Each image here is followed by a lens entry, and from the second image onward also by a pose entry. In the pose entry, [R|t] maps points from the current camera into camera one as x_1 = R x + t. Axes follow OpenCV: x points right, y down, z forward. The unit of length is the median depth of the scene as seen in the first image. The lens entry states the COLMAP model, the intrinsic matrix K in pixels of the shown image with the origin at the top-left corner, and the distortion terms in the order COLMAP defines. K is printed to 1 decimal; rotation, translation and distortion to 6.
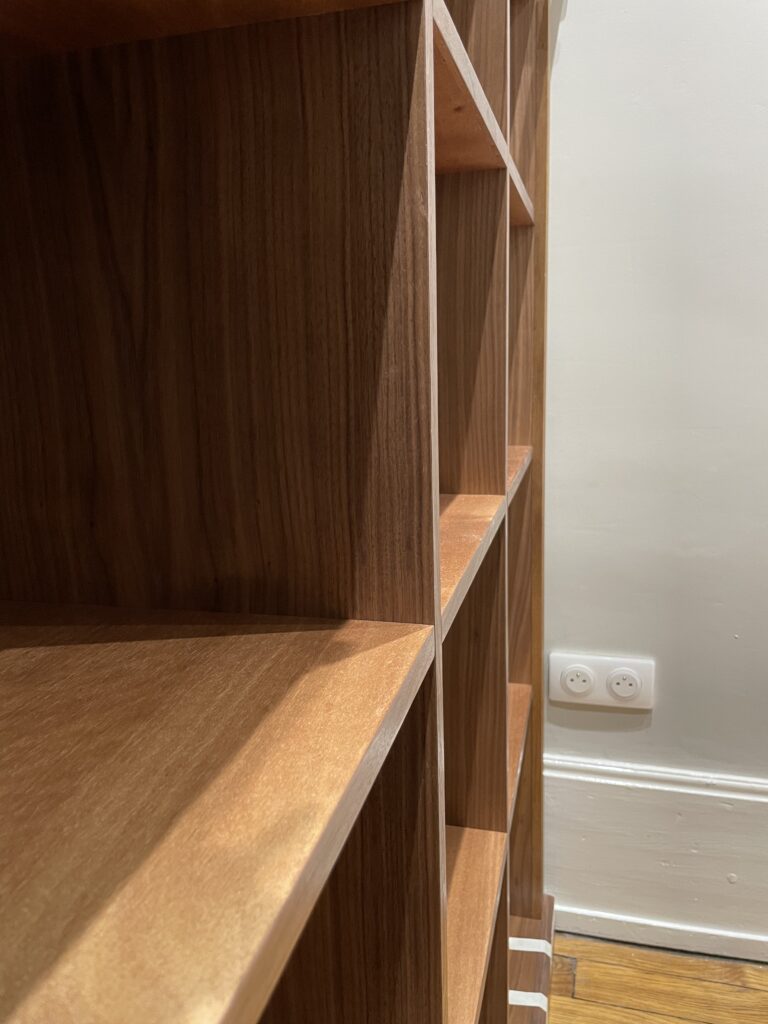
lens RADIAL K [[800.8, 0, 381.3], [0, 800.8, 514.6], [0, 0, 1]] dist [0.028125, -0.022267]
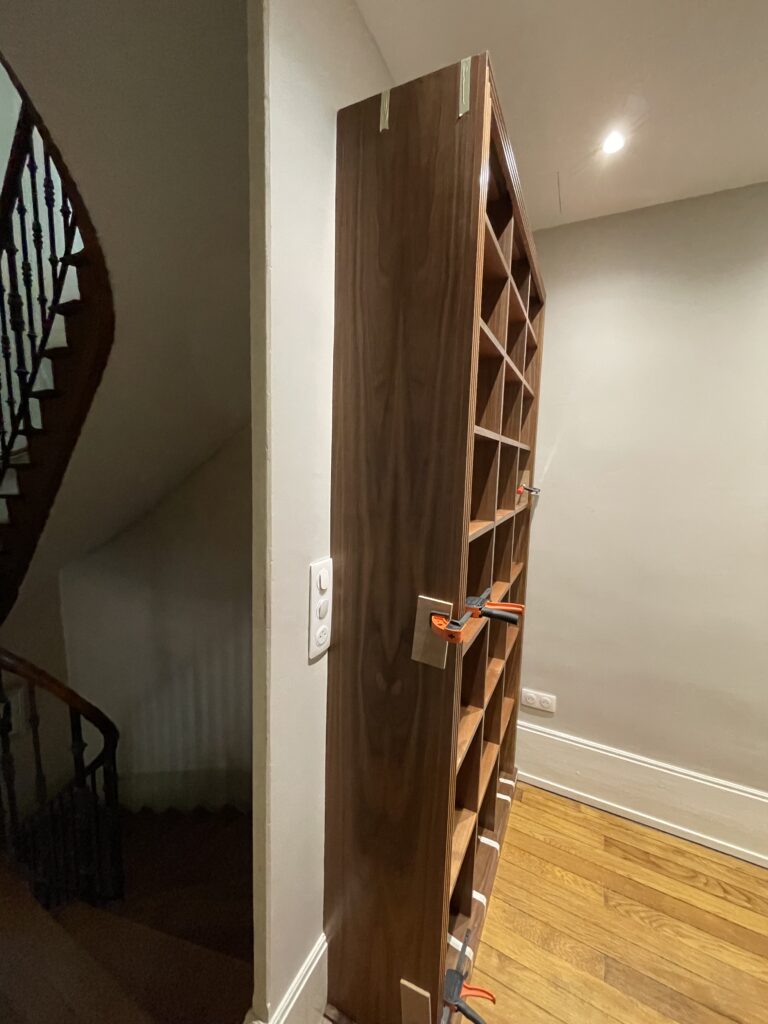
lens RADIAL K [[399.9, 0, 384.4], [0, 399.9, 513.5], [0, 0, 1]] dist [-0.009029, -0.000048]
pose [[0.975202, 0.082312, -0.205441, -0.054152], [-0.102588, 0.990638, -0.090063, -0.320712], [0.196104, 0.108906, 0.974517, -0.733386]]
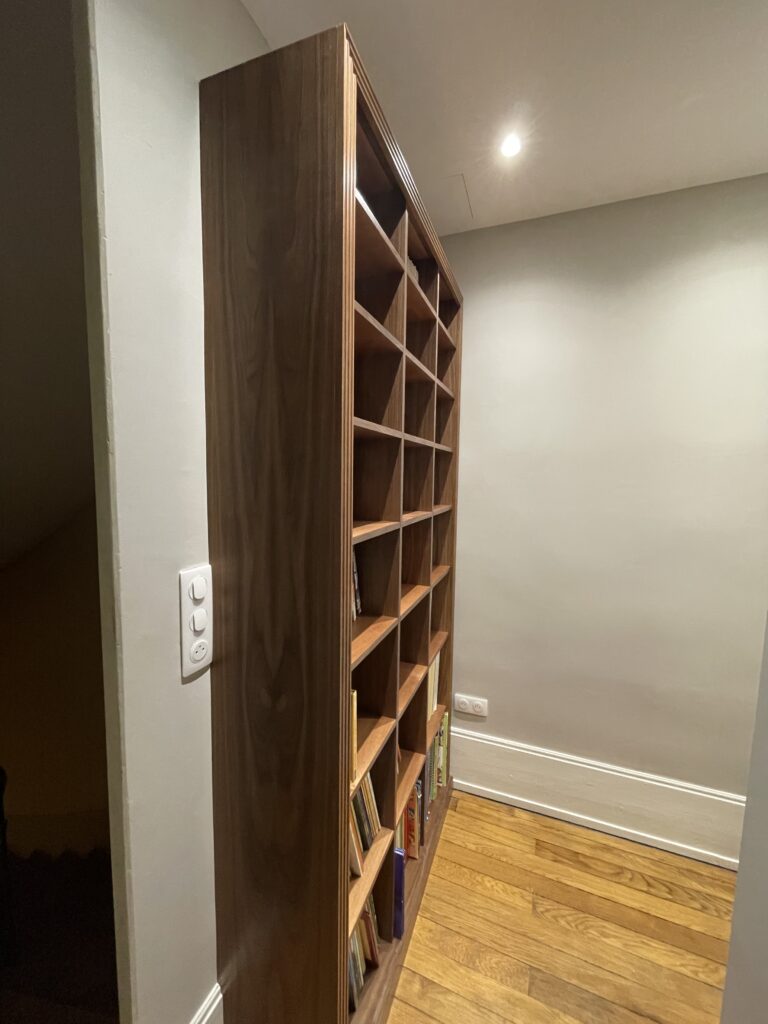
lens RADIAL K [[399.9, 0, 383.0], [0, 399.9, 514.3], [0, 0, 1]] dist [-0.009029, -0.000048]
pose [[0.991918, 0.057751, -0.112974, 0.069892], [-0.071392, 0.990120, -0.120689, -0.318739], [0.104888, 0.127779, 0.986241, -0.664302]]
